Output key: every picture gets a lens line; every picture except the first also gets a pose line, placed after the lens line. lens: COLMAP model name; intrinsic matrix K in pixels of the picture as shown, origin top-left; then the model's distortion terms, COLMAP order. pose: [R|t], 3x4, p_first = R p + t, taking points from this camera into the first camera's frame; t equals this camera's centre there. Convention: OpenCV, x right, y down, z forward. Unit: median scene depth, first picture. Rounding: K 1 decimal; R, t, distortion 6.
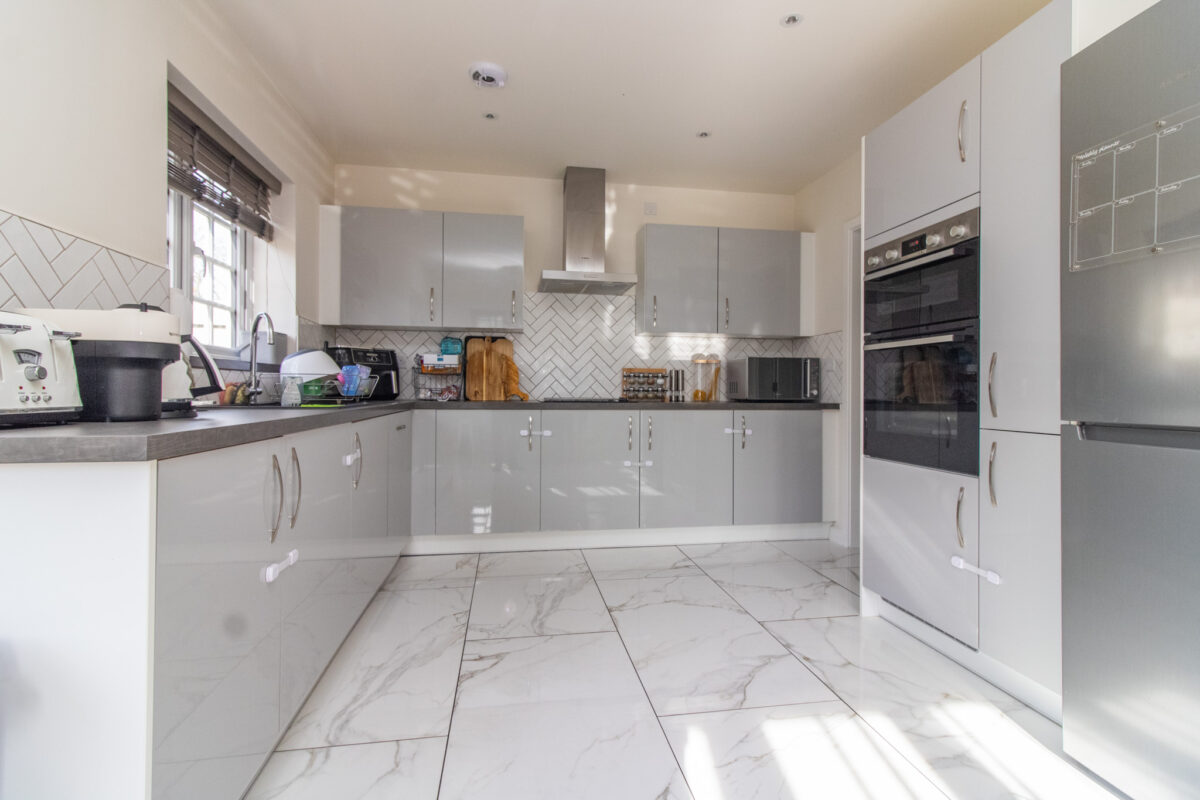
lens RADIAL K [[560.0, 0, 603.1], [0, 560.0, 388.2], [0, 0, 1]] dist [0.003015, 0.000311]
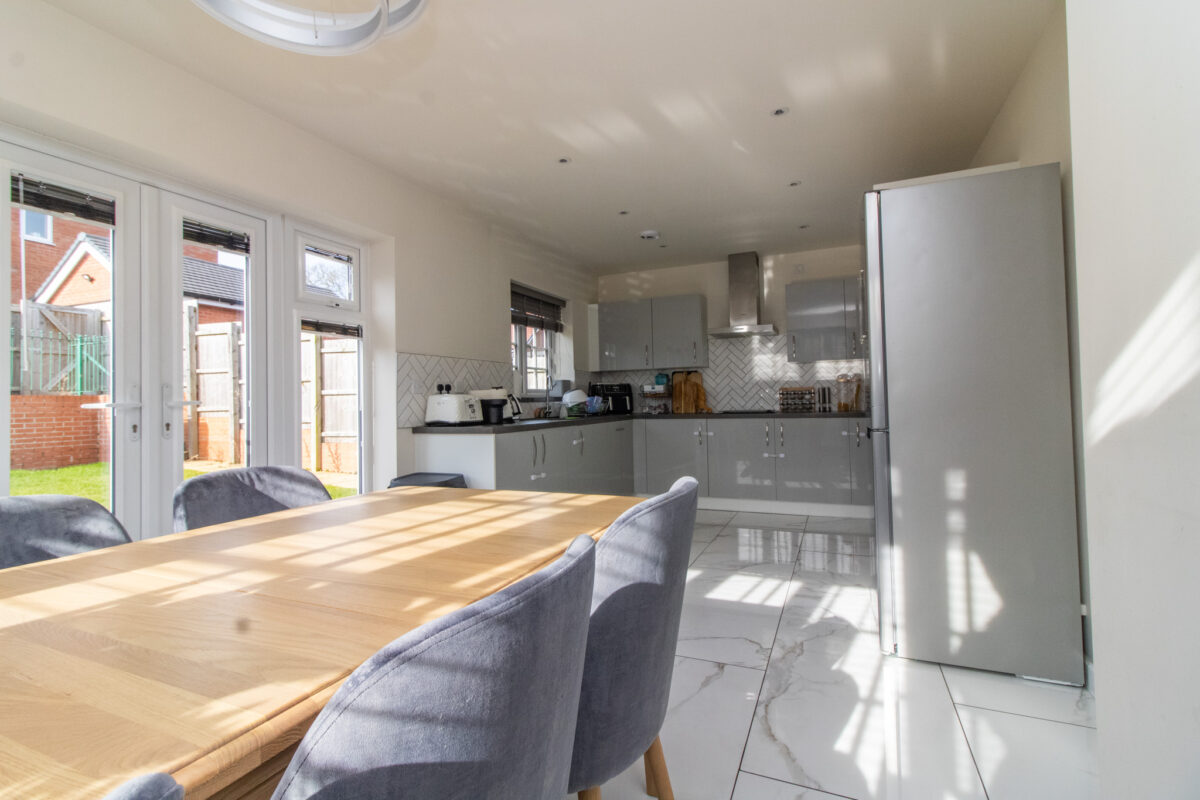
lens RADIAL K [[552.9, 0, 598.9], [0, 552.9, 387.6], [0, 0, 1]] dist [0.001452, 0.000011]
pose [[0.833473, -0.037423, -0.551291, 0.467469], [0.029284, 0.999293, -0.023561, -0.019752], [0.551783, 0.003493, 0.833980, -0.434262]]
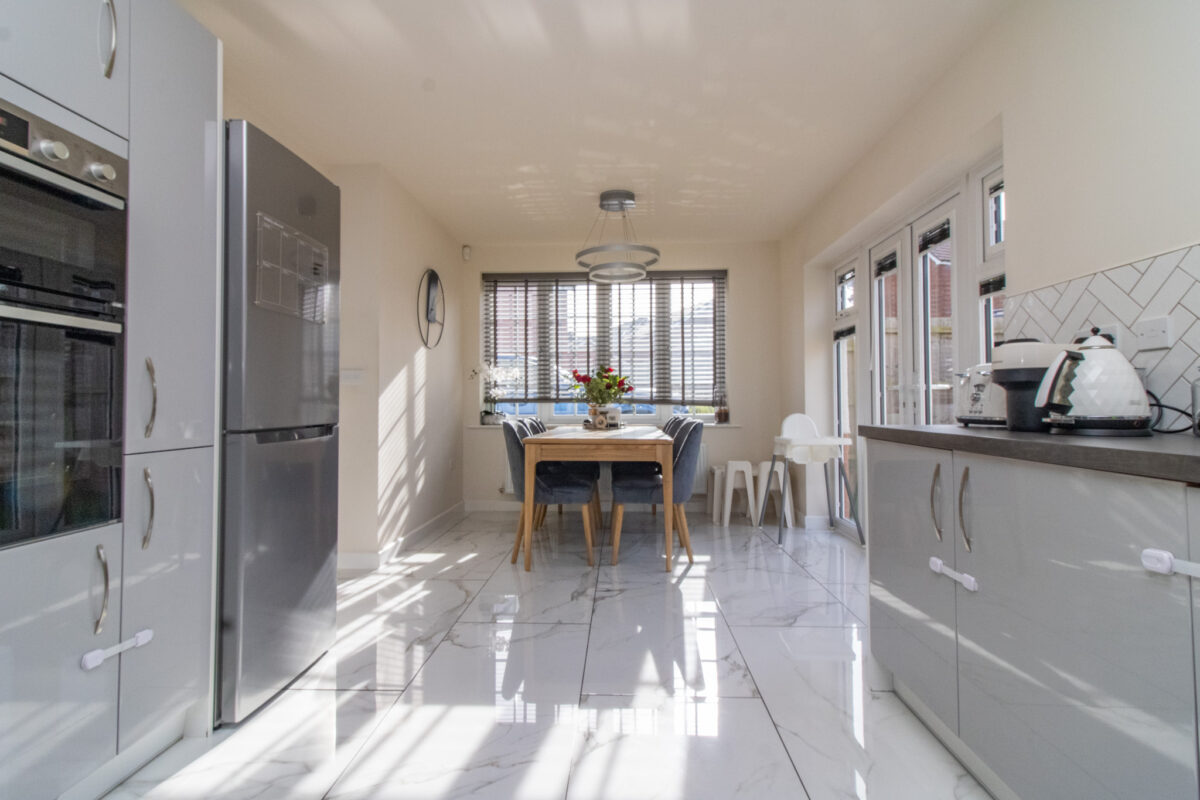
lens RADIAL K [[560.0, 0, 603.1], [0, 560.0, 388.2], [0, 0, 1]] dist [0.003015, 0.000311]
pose [[-0.979814, 0.001911, 0.199904, -0.056158], [-0.004619, 0.999471, -0.032198, 0.002383], [-0.199859, -0.032472, -0.979286, 0.844499]]
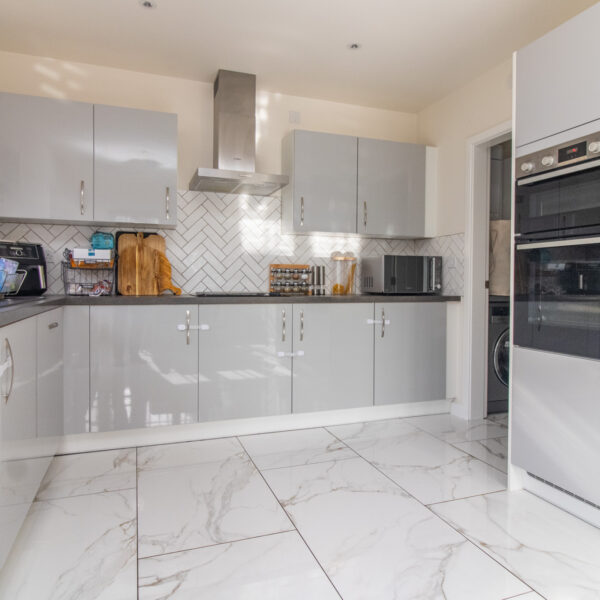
lens RADIAL K [[458.0, 0, 302.8], [0, 458.0, 290.0], [0, 0, 1]] dist [0.000842, -0.004265]
pose [[0.983458, -0.003382, 0.181102, -0.070649], [-0.000397, 0.999783, 0.020830, -0.004854], [-0.181133, -0.020557, 0.983244, 0.135777]]
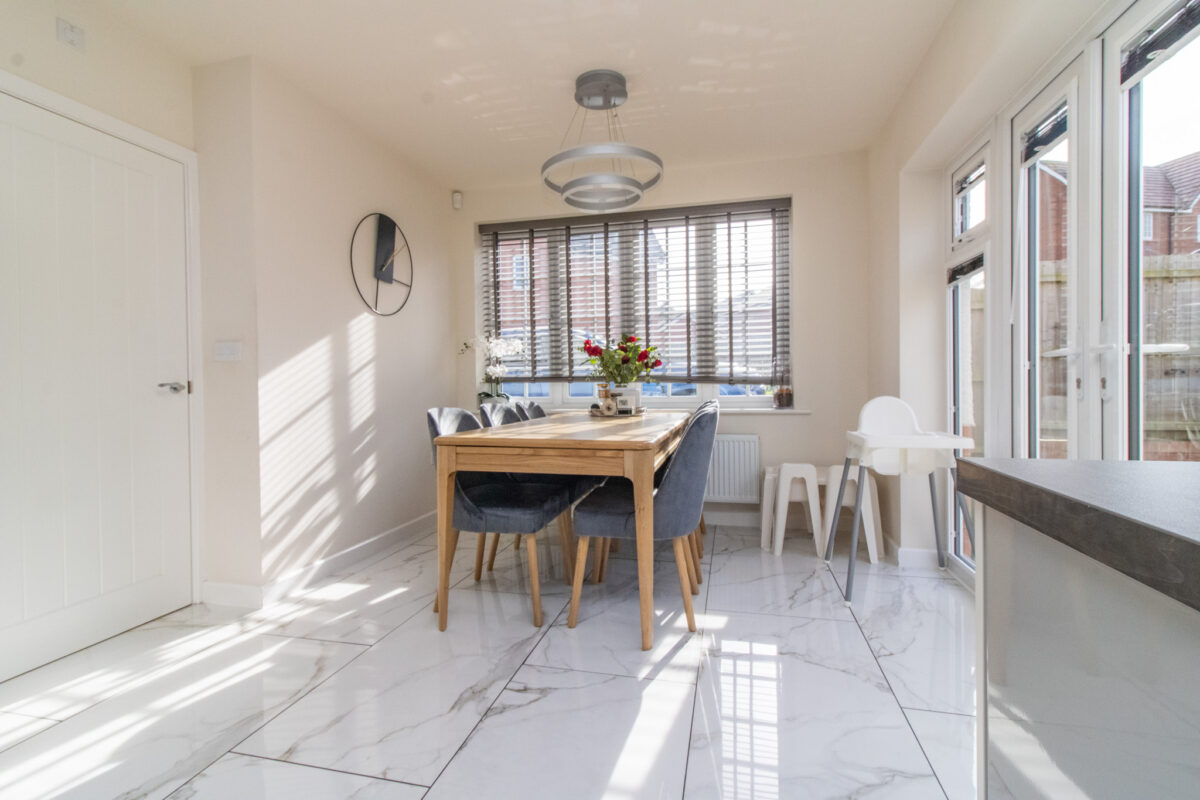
lens RADIAL K [[552.9, 0, 598.9], [0, 552.9, 387.6], [0, 0, 1]] dist [0.001452, 0.000011]
pose [[-0.921716, -0.000144, 0.387866, -0.157582], [0.003215, 0.999963, 0.008012, -0.003857], [-0.387852, 0.008632, -0.921681, 0.447485]]
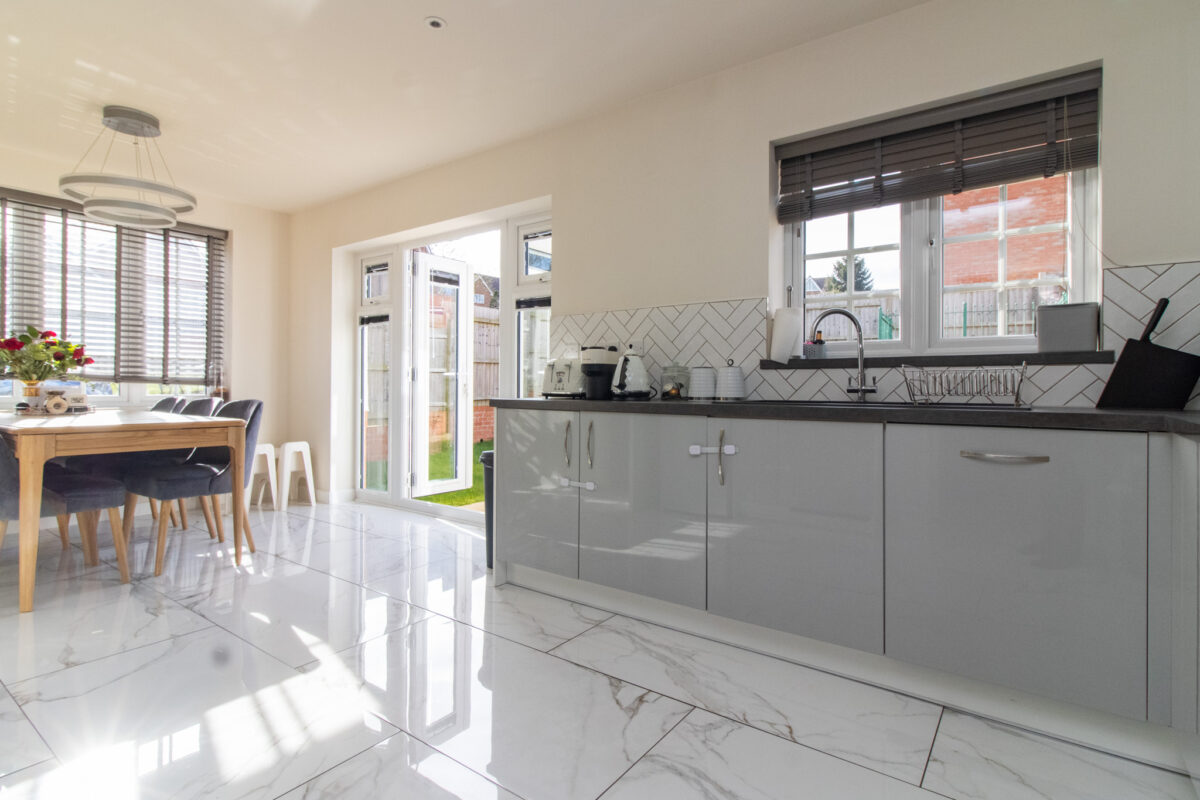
lens RADIAL K [[586.1, 0, 594.5], [0, 586.1, 387.5], [0, 0, 1]] dist [0.003157, 0.000435]
pose [[-0.720320, -0.010847, -0.693557, 0.262528], [-0.007847, 0.999941, -0.007490, 0.009488], [0.693597, 0.000047, -0.720363, 0.923150]]
